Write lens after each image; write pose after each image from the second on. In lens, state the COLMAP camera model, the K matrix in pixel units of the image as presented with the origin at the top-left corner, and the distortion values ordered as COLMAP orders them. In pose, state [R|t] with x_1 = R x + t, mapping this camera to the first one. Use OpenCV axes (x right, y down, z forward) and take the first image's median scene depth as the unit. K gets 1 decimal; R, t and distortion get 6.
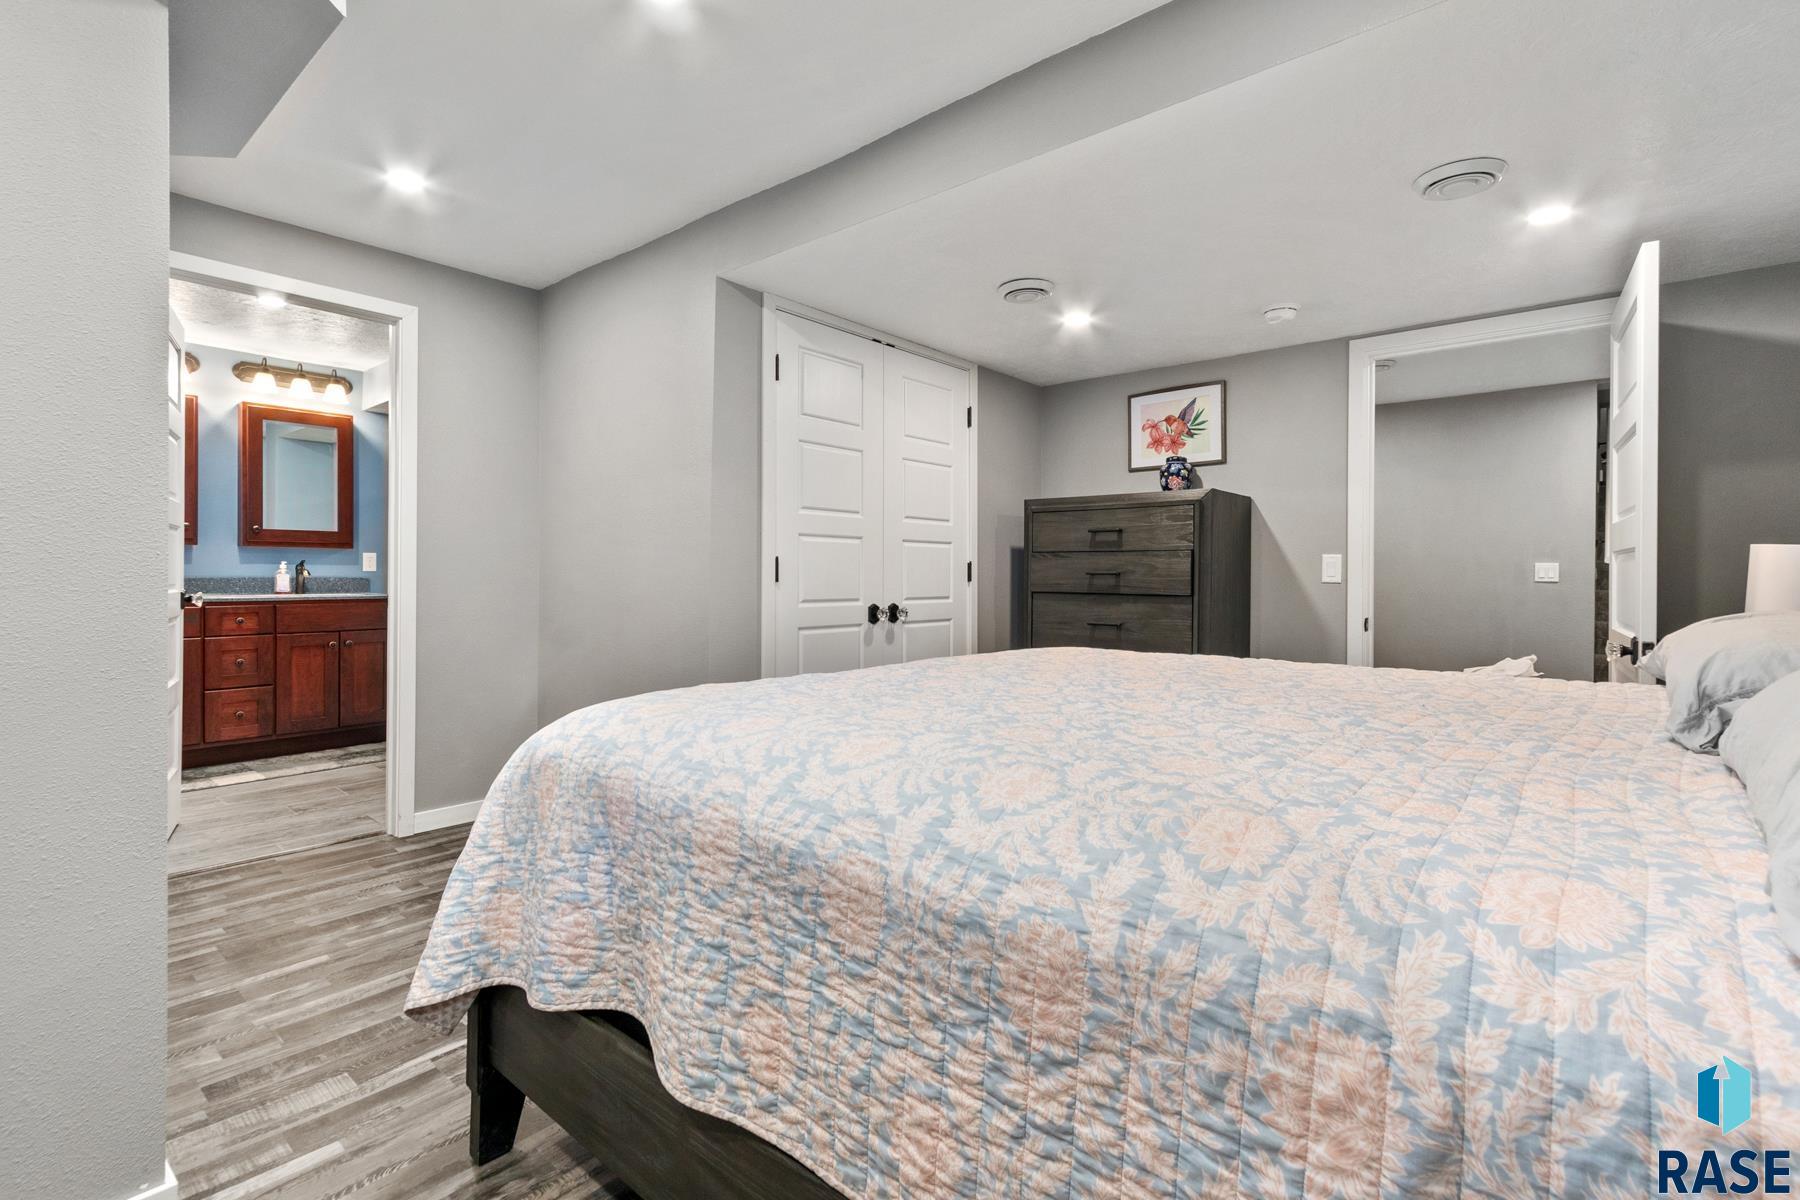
lens RADIAL K [[838.7, 0, 900.0], [0, 838.7, 588.4], [0, 0, 1]] dist [0.003891, -0.000143]
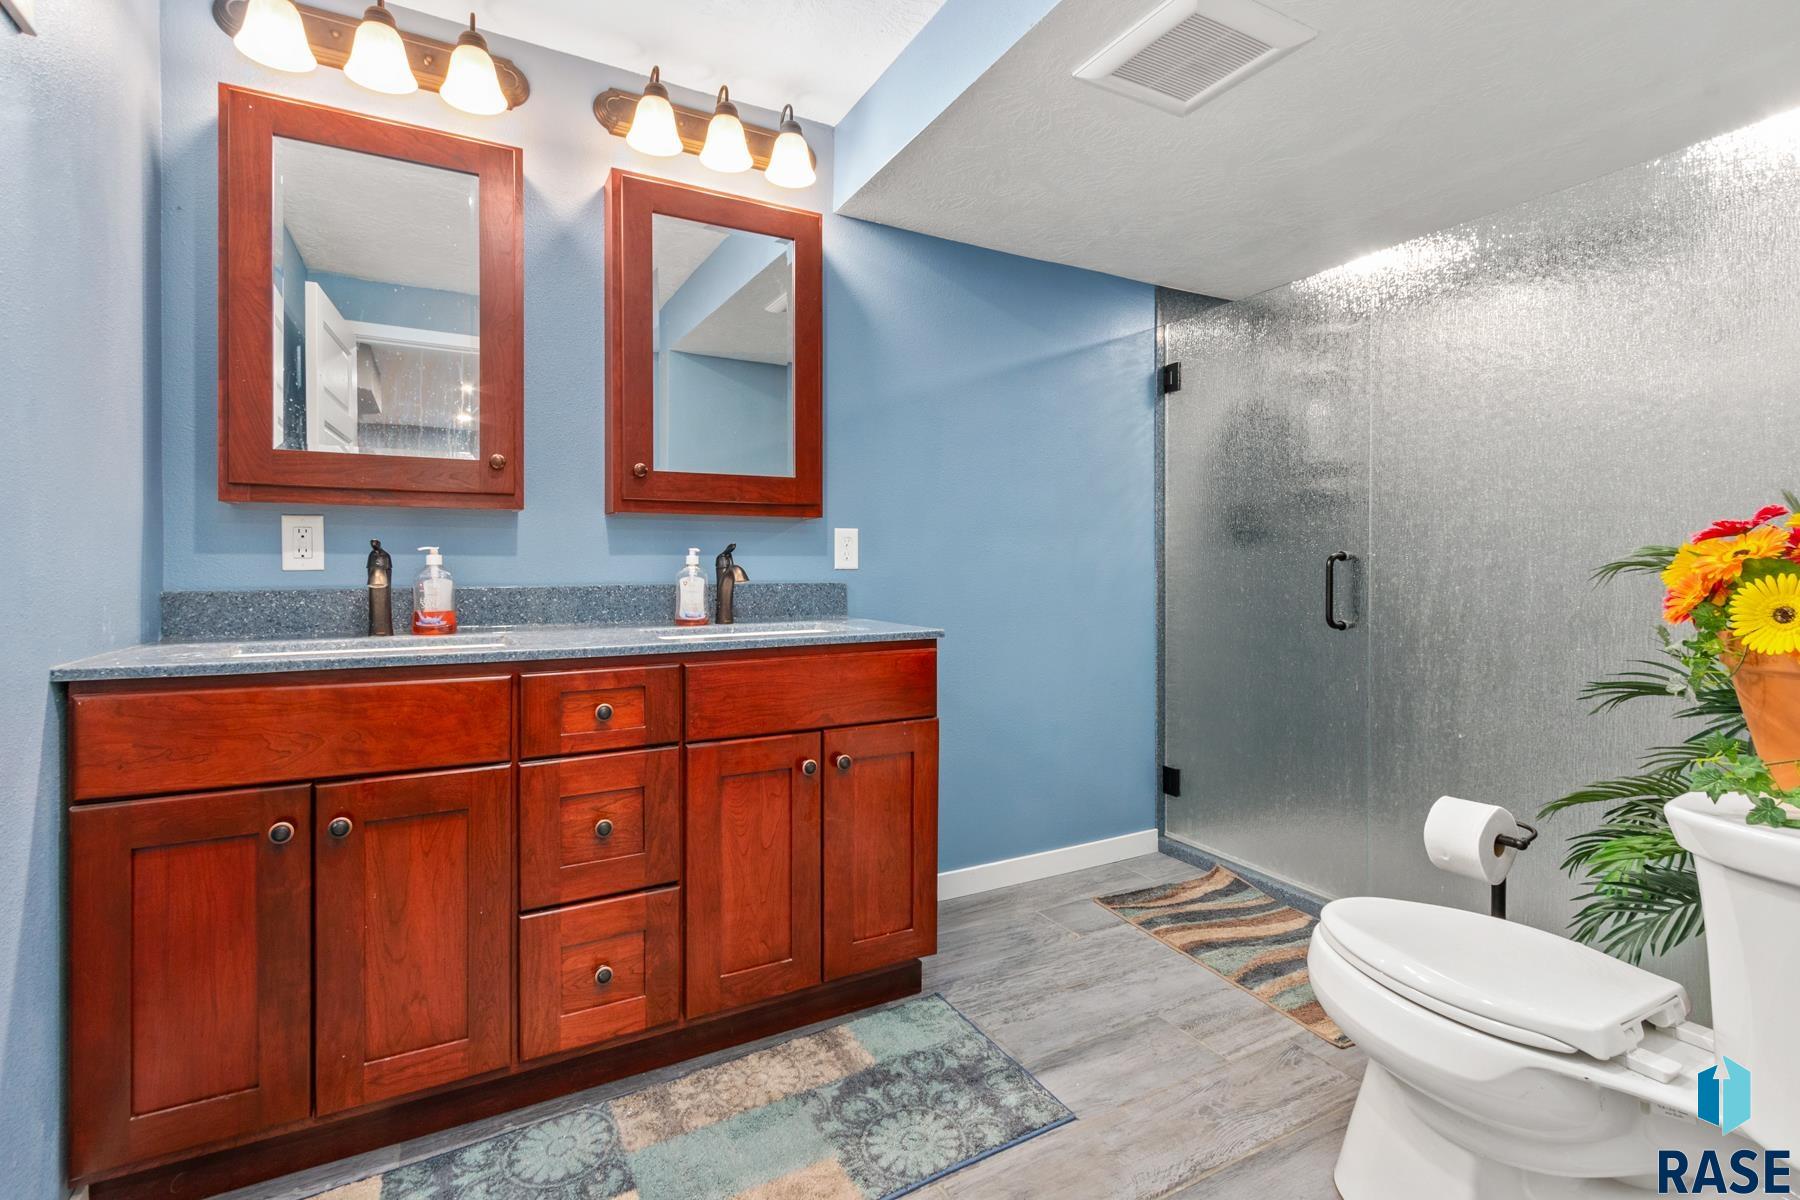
lens RADIAL K [[838.7, 0, 900.3], [0, 838.7, 590.3], [0, 0, 1]] dist [0.003891, -0.000143]
pose [[0.935341, 0.003452, -0.353731, -0.502757], [0.001307, 0.999912, 0.013214, -0.016765], [0.353745, -0.012822, 0.935254, 0.661965]]
